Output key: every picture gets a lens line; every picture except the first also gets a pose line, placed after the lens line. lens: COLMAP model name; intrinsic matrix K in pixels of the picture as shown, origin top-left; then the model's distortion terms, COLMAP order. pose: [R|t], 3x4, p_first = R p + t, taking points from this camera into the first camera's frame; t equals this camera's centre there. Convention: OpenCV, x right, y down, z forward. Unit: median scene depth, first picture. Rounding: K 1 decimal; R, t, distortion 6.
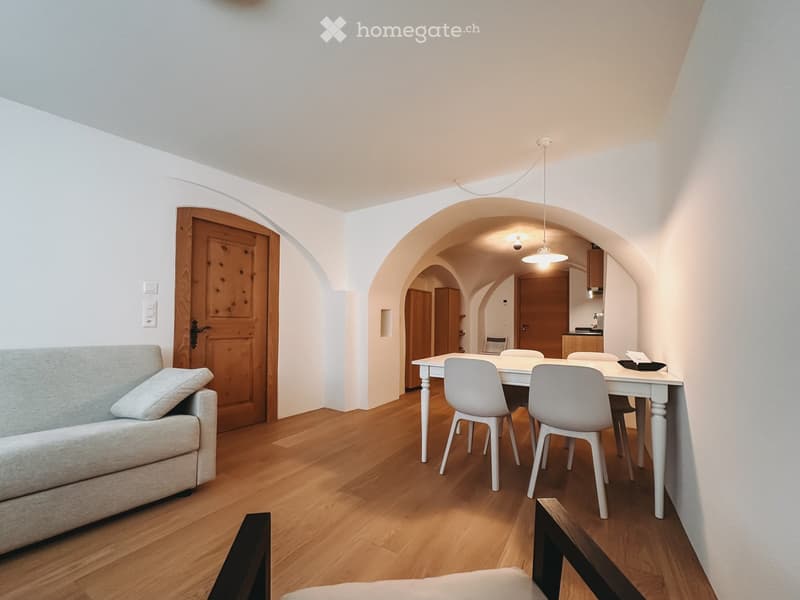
lens RADIAL K [[324.1, 0, 398.6], [0, 324.1, 330.1], [0, 0, 1]] dist [0.000115, 0.000048]
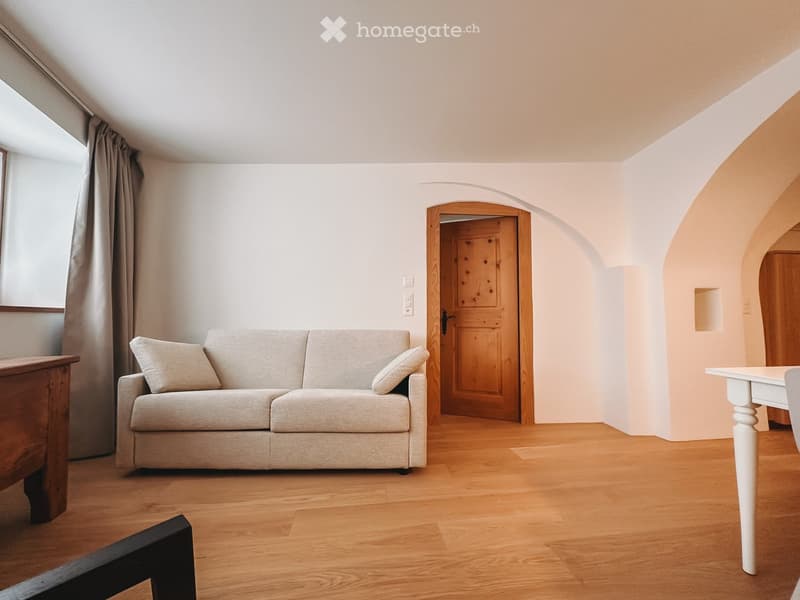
lens RADIAL K [[330.1, 0, 400.0], [0, 330.1, 310.7], [0, 0, 1]] dist [-0.001276, -0.000143]
pose [[0.643221, -0.027116, -0.765200, 0.115775], [-0.009980, 0.998991, -0.043790, 0.024351], [0.765615, 0.035804, 0.642302, 0.208955]]
